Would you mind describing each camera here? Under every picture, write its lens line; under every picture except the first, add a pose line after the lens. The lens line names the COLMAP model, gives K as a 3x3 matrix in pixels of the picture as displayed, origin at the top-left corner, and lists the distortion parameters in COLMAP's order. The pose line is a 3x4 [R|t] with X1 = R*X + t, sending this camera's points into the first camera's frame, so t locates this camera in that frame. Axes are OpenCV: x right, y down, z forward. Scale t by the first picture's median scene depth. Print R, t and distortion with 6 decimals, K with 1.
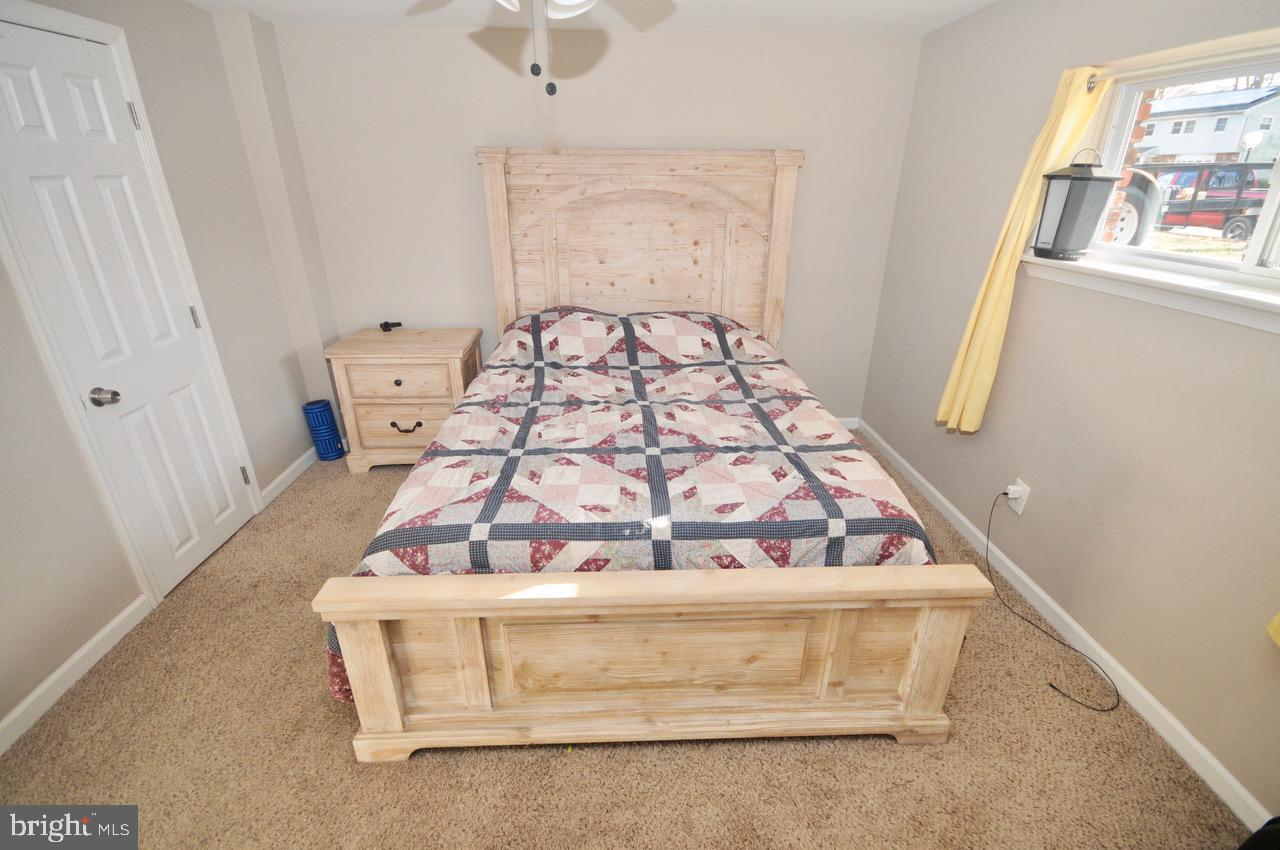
lens RADIAL K [[575.5, 0, 648.7], [0, 575.5, 436.1], [0, 0, 1]] dist [-0.000688, 0.001004]
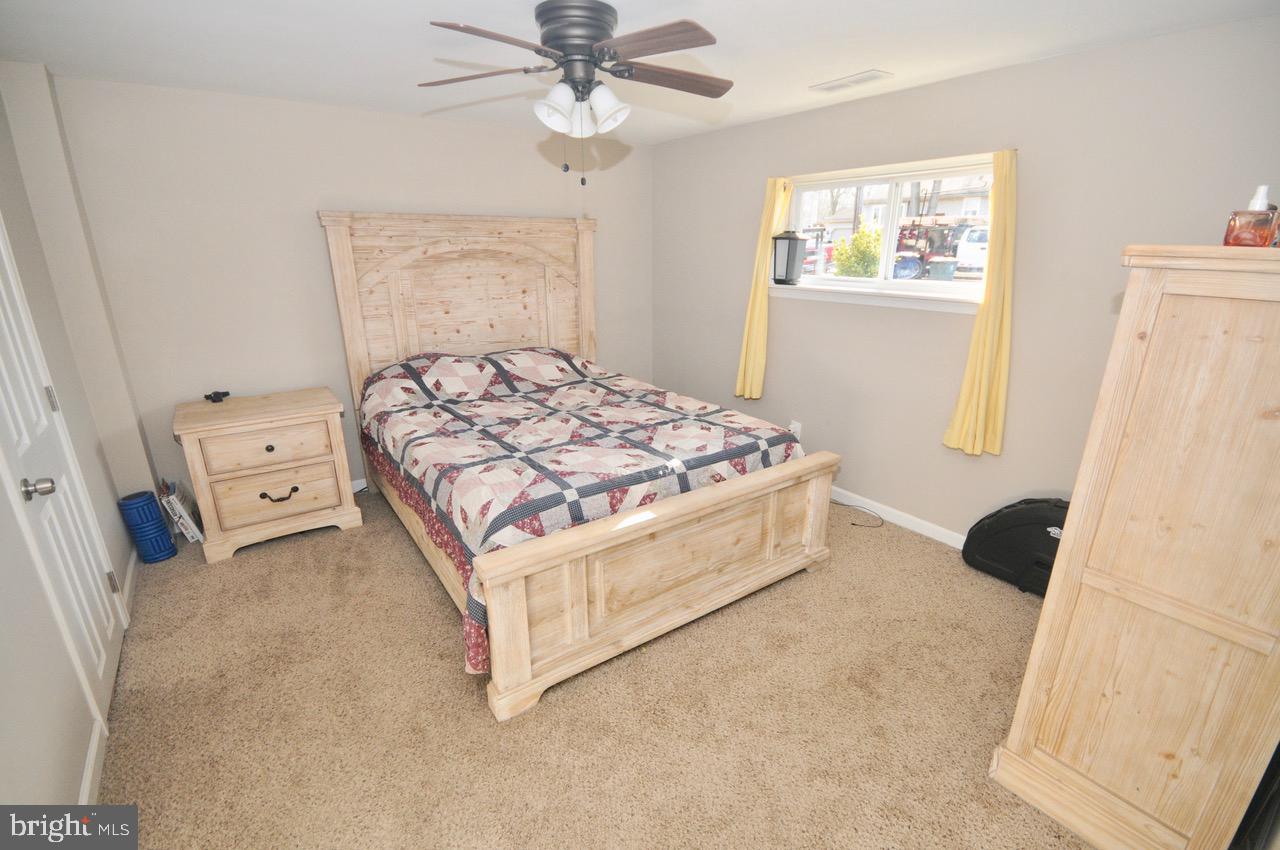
lens RADIAL K [[575.5, 0, 648.7], [0, 575.5, 436.1], [0, 0, 1]] dist [-0.000688, 0.001004]
pose [[0.836015, -0.178520, 0.518854, -0.522689], [0.227082, 0.973383, -0.030982, 0.075306], [-0.499513, 0.143724, 0.854301, -0.156475]]
